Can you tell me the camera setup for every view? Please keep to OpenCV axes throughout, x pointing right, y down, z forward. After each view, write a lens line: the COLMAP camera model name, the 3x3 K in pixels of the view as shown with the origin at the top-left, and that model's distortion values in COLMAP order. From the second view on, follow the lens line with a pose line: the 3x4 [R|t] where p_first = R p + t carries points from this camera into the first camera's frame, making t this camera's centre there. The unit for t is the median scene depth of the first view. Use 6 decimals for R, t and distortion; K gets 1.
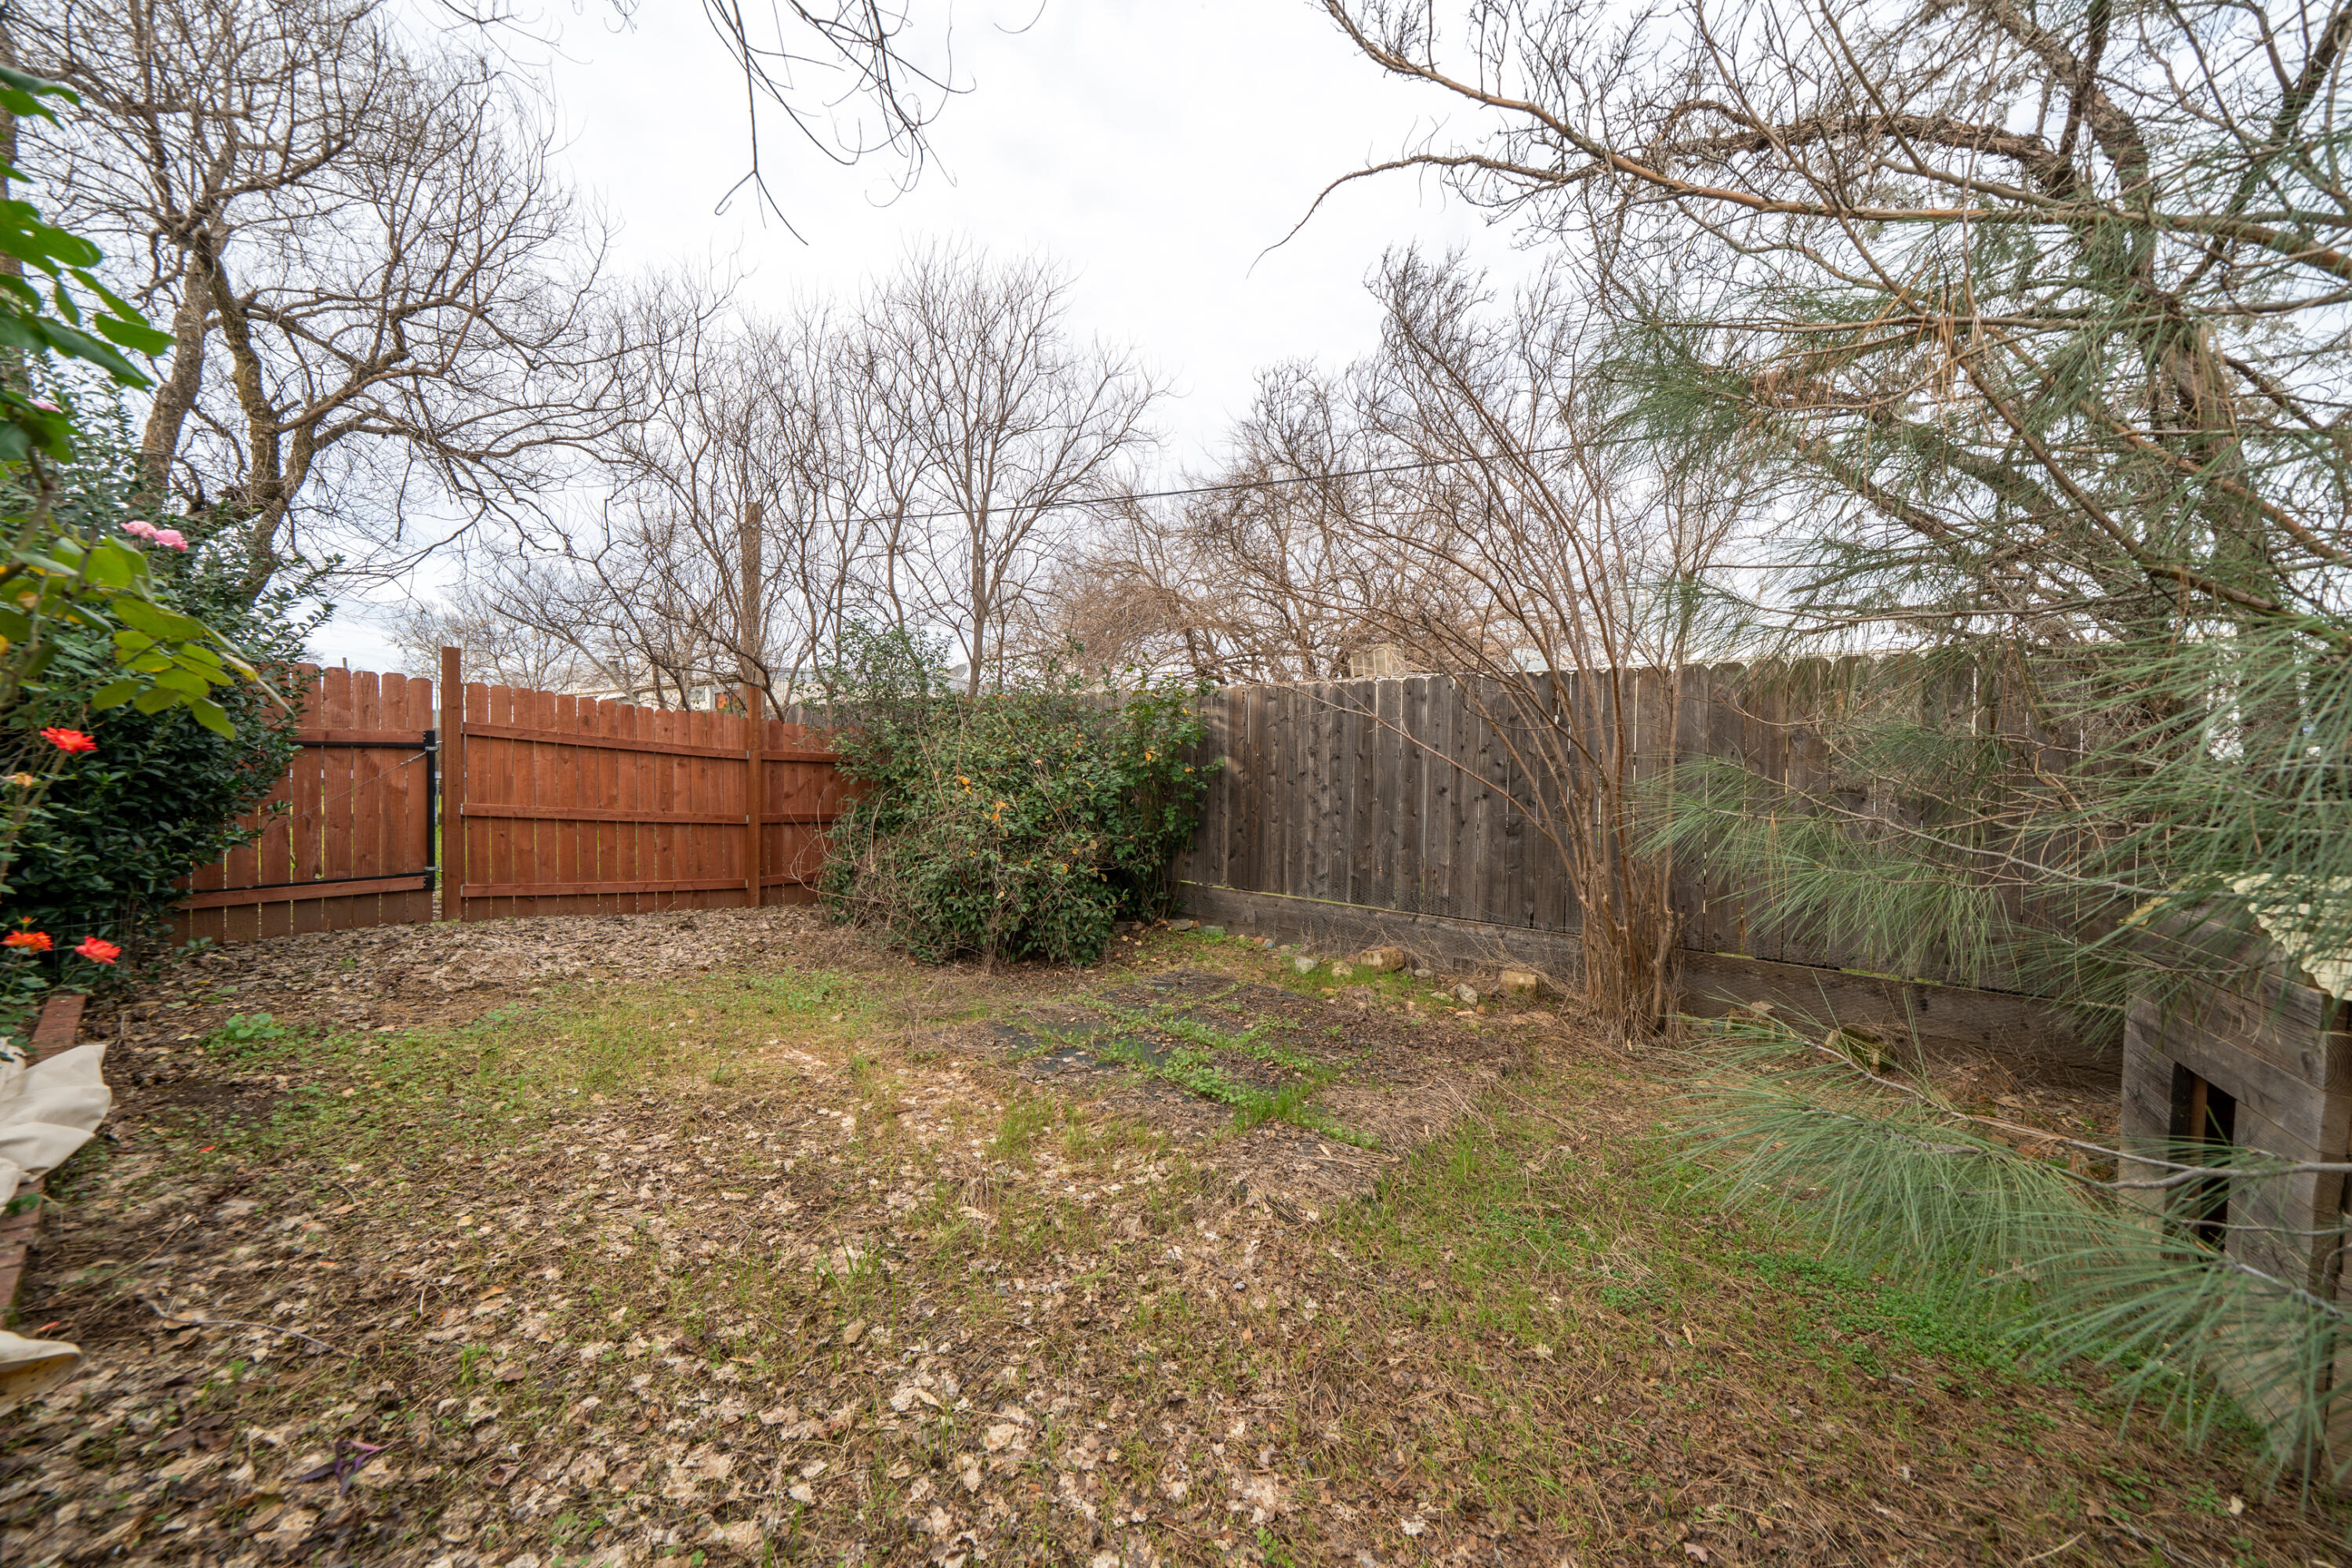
lens RADIAL K [[803.1, 0, 1159.9], [0, 803.1, 770.1], [0, 0, 1]] dist [-0.001751, -0.000311]
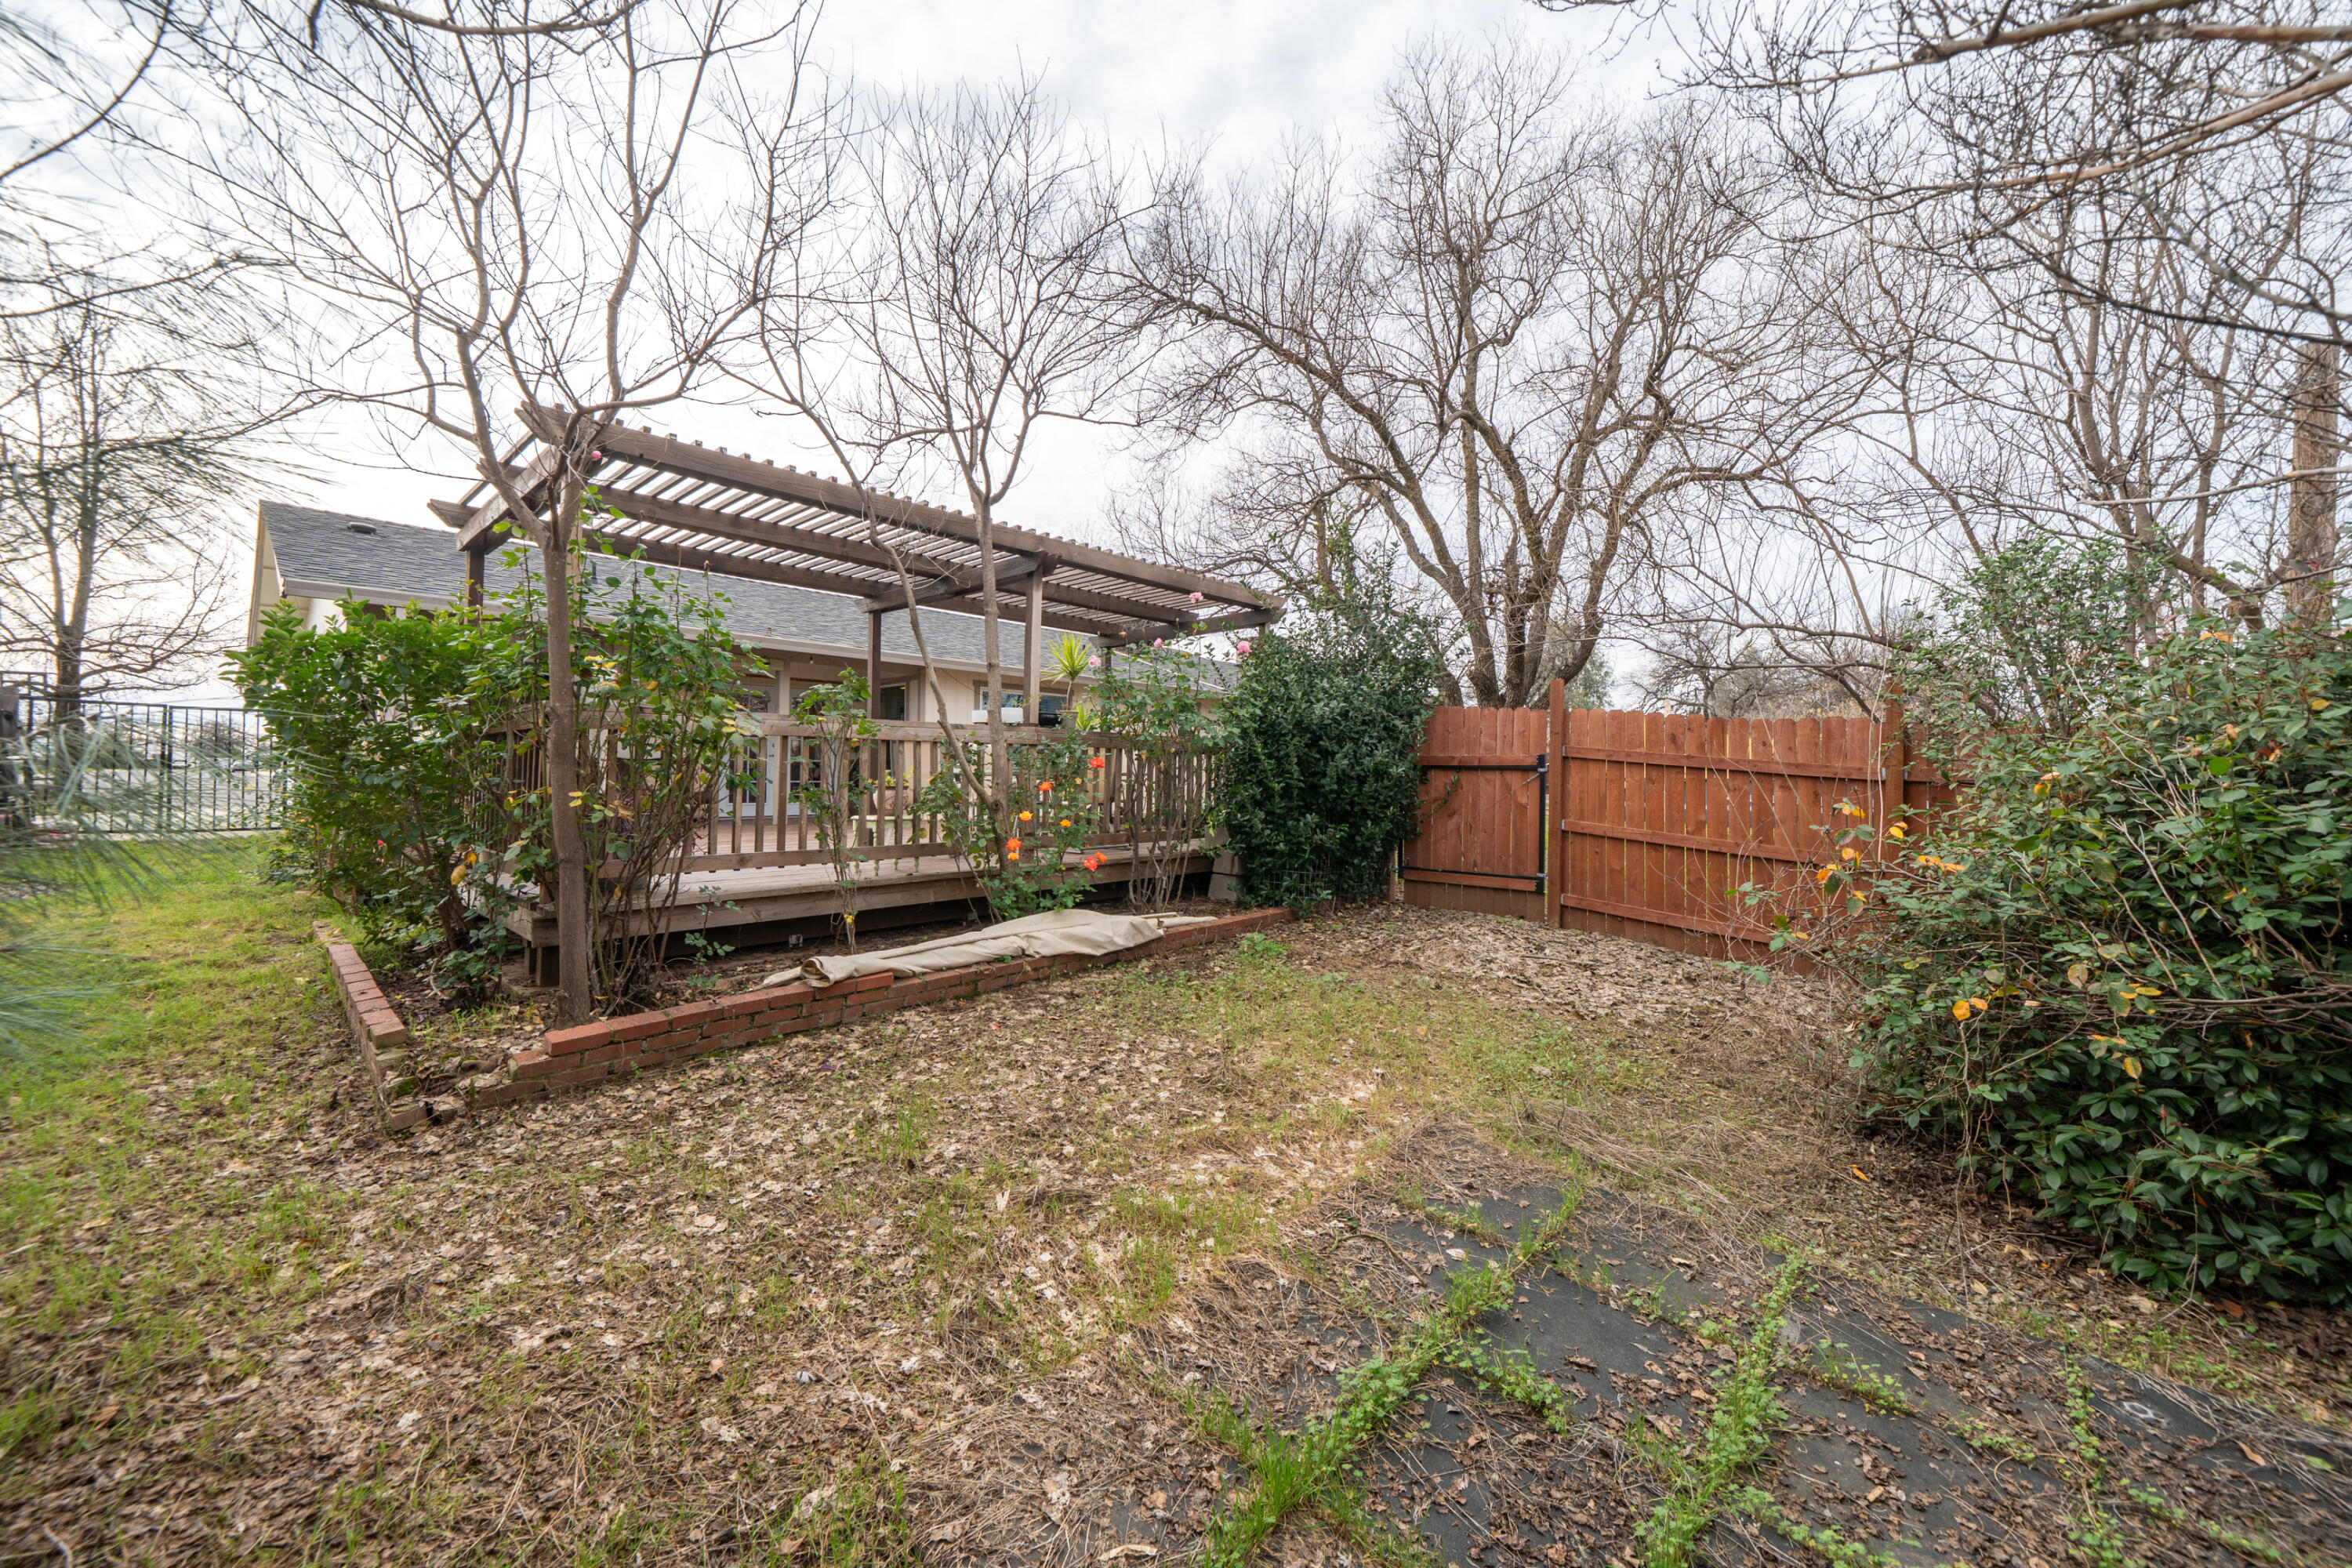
lens RADIAL K [[876.1, 0, 1161.0], [0, 876.1, 782.8], [0, 0, 1]] dist [-0.002913, -0.000196]
pose [[-0.061213, -0.003459, -0.998119, 0.695692], [-0.023699, 0.999717, -0.002011, 0.011859], [0.997843, 0.023531, -0.061278, 0.994143]]
